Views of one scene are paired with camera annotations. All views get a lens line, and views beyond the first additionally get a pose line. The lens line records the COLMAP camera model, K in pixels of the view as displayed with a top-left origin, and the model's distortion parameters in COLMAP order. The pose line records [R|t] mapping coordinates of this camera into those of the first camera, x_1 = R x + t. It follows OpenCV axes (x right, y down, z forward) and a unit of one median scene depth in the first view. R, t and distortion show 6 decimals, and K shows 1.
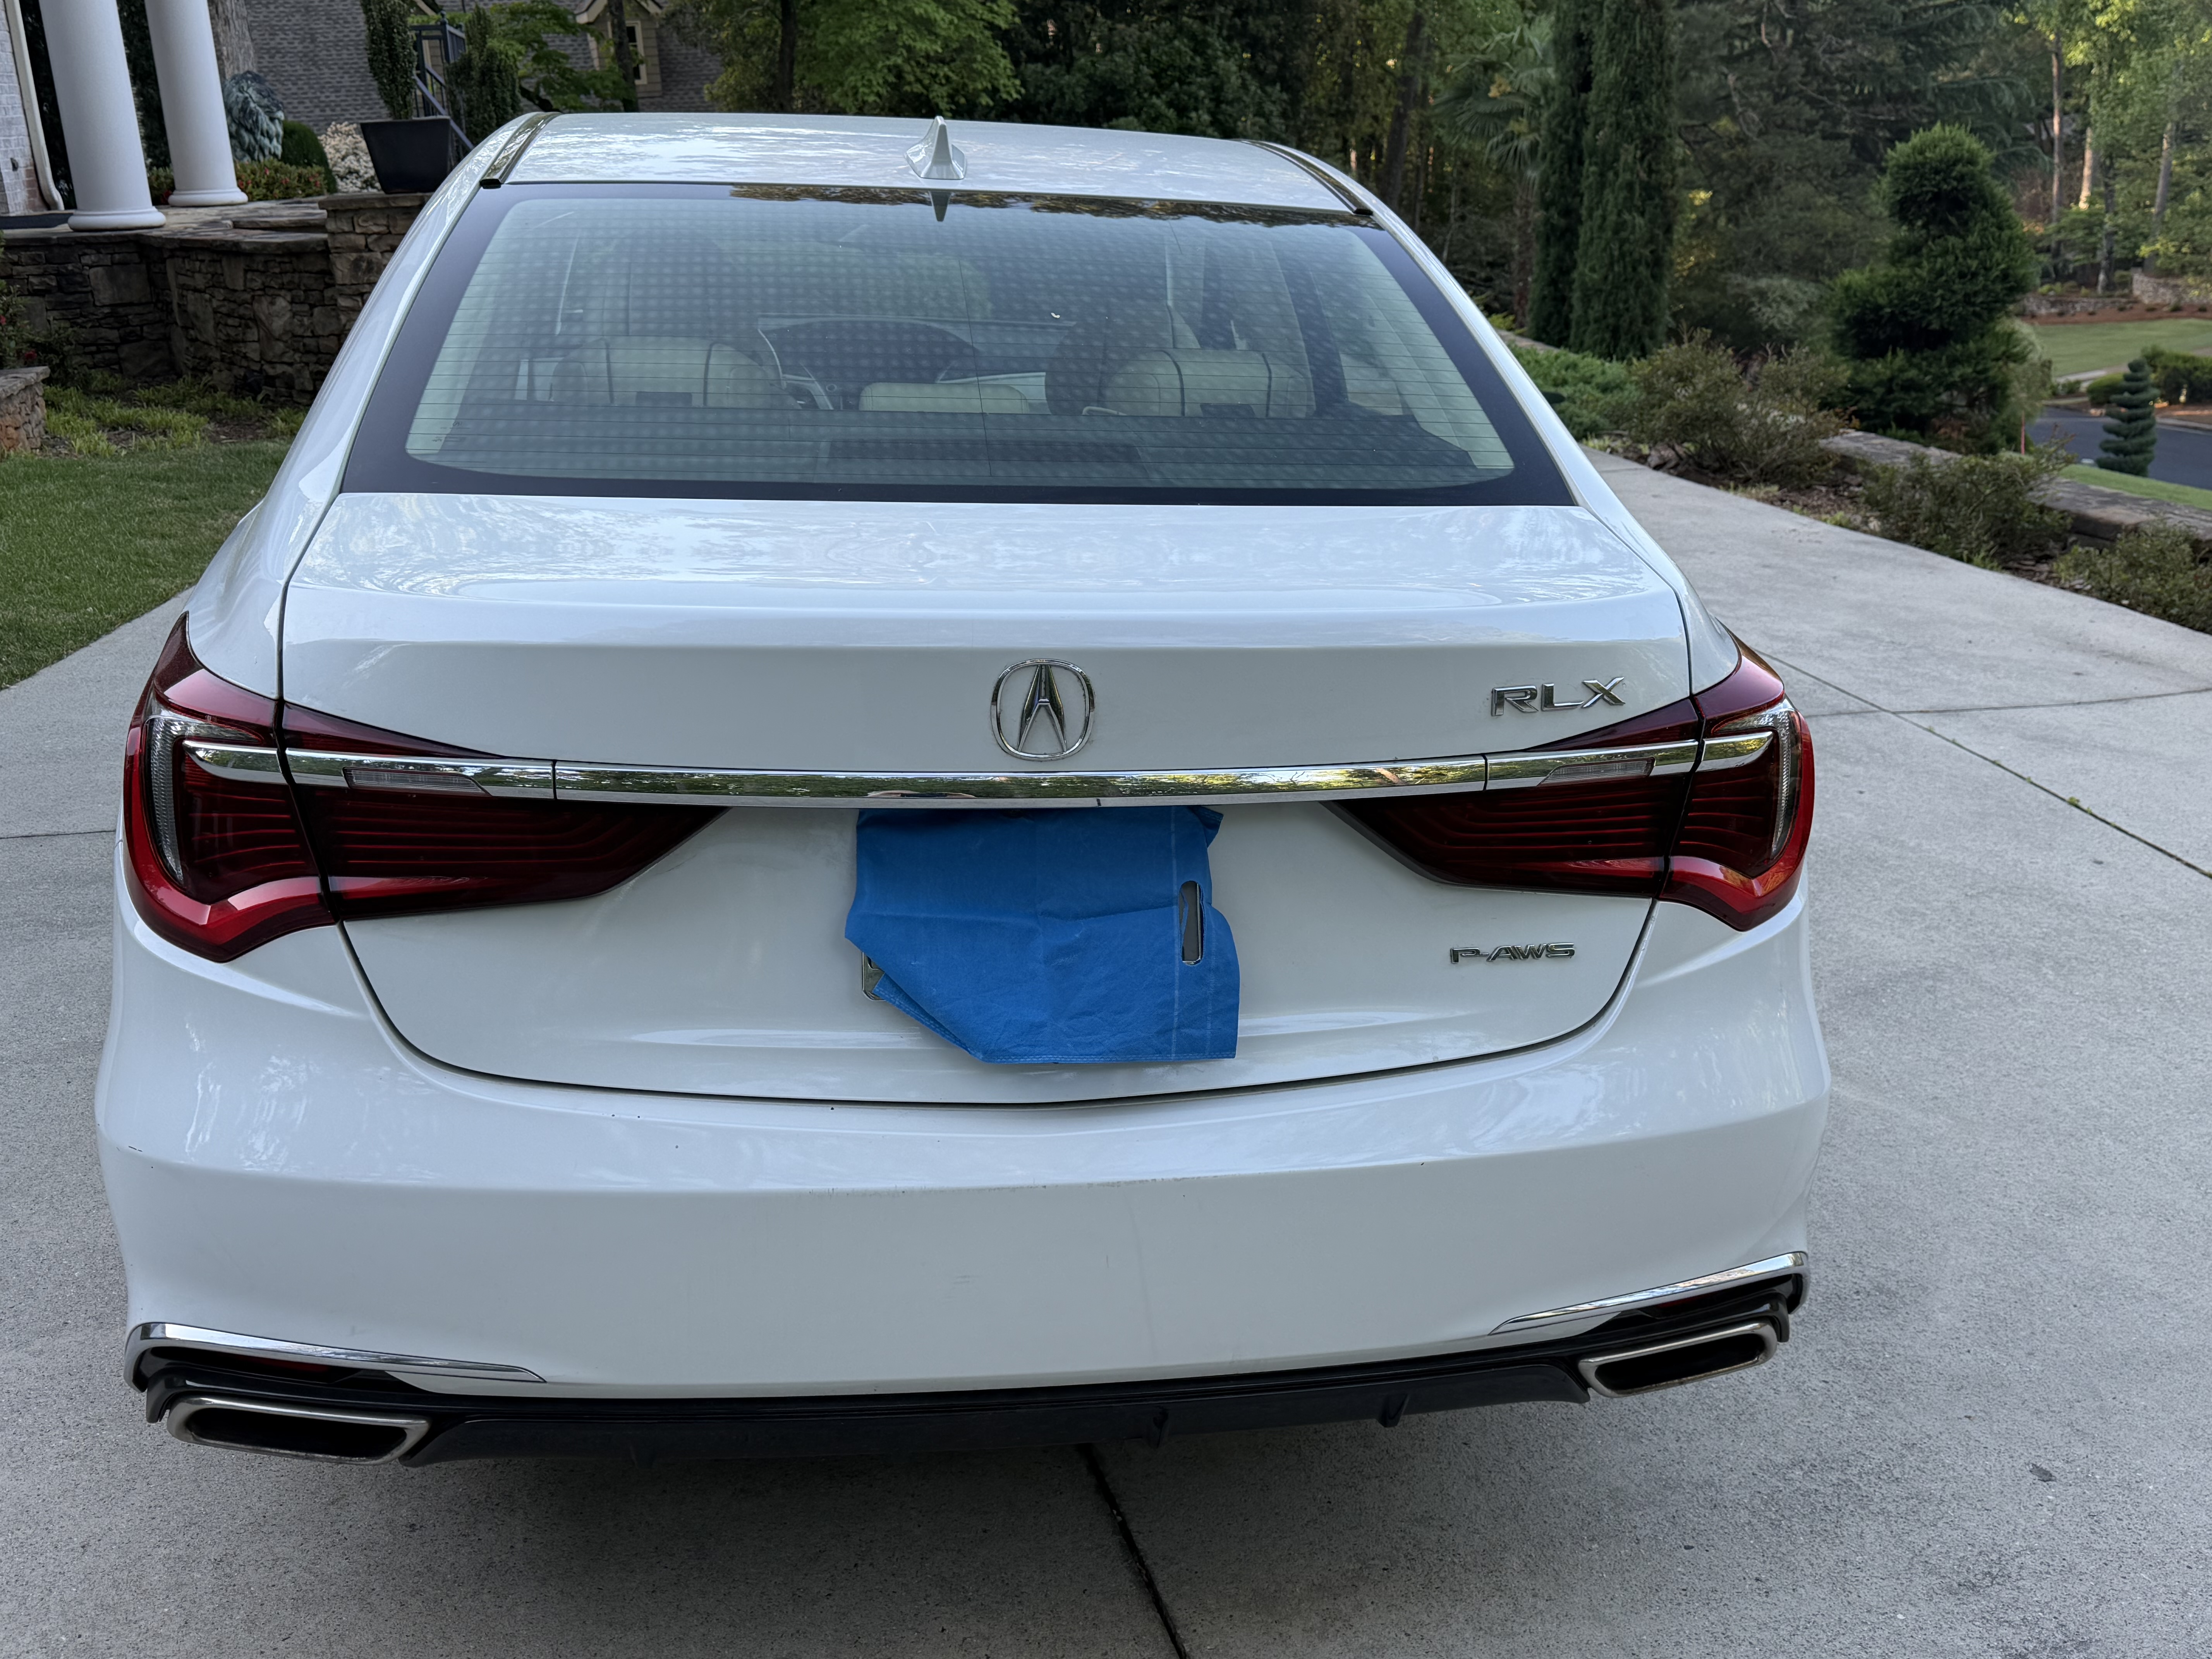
lens RADIAL K [[2253.1, 0, 1098.4], [0, 2253.1, 772.0], [0, 0, 1]] dist [0.130521, -0.304827]
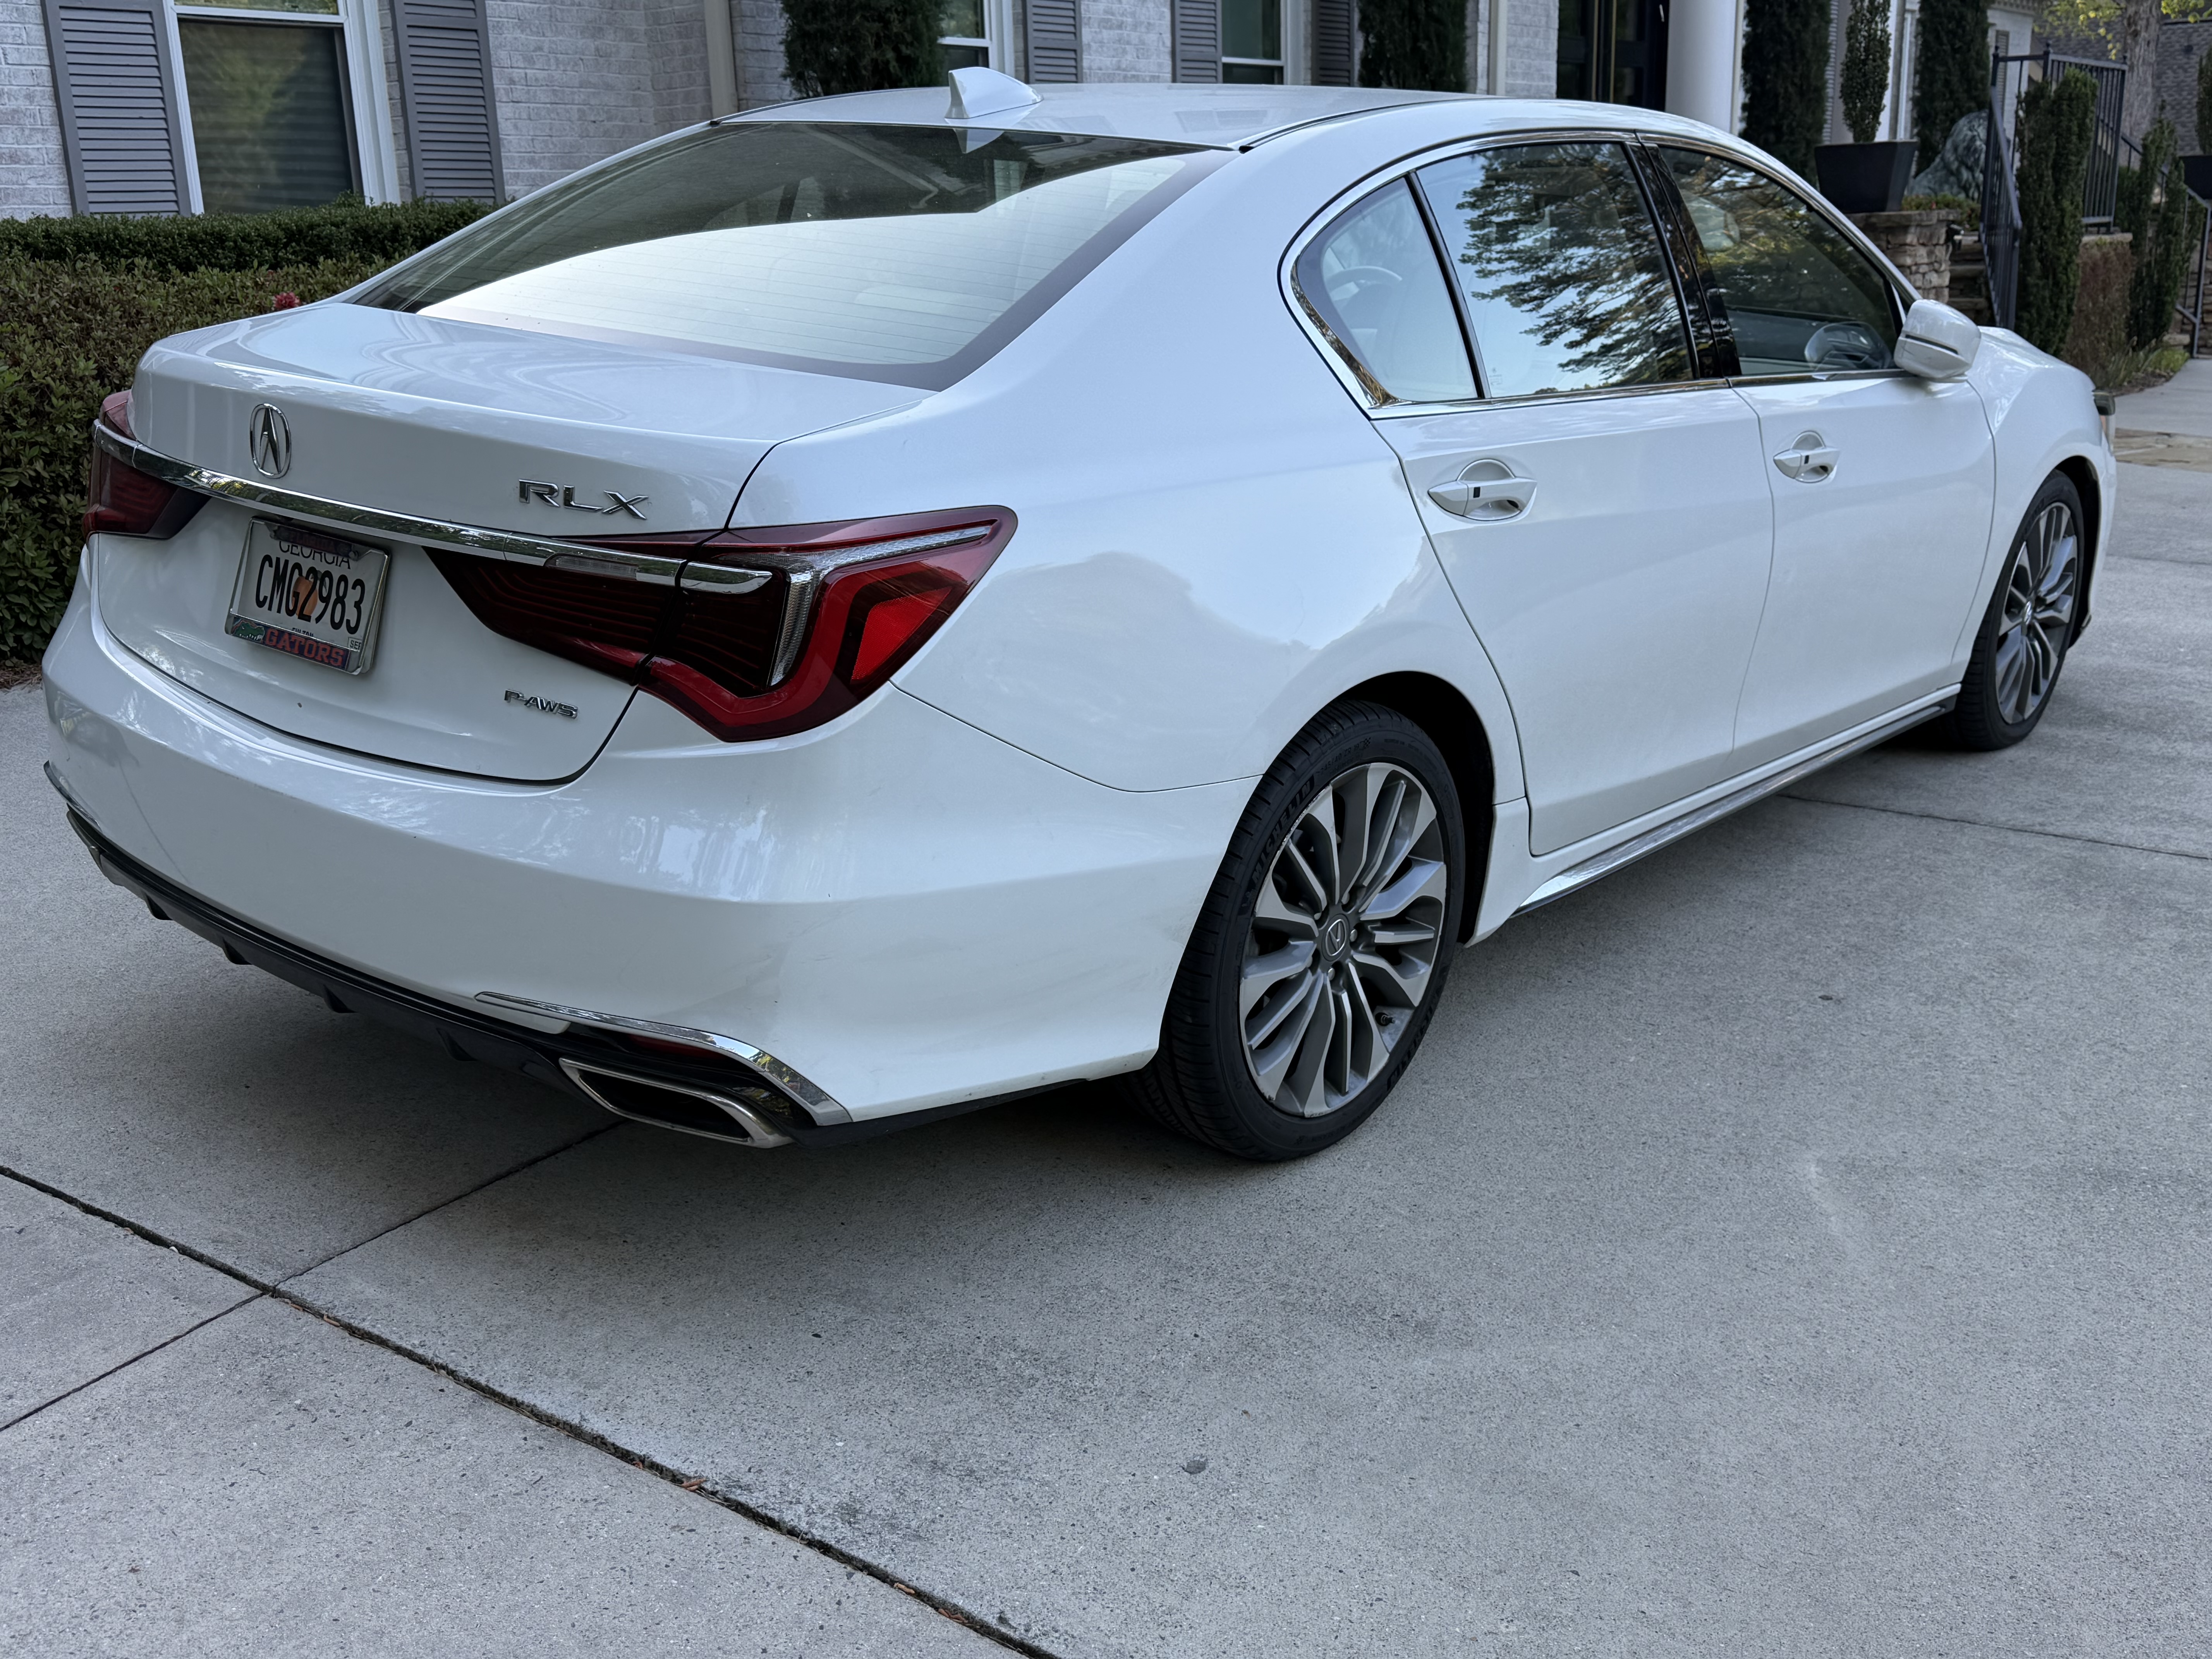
lens RADIAL K [[2253.1, 0, 1098.4], [0, 2253.1, 772.0], [0, 0, 1]] dist [0.130521, -0.304827]
pose [[0.648571, 0.200473, -0.734279, 1.283620], [-0.219308, 0.973000, 0.071938, -0.038719], [0.728875, 0.114376, 0.675025, 0.392696]]
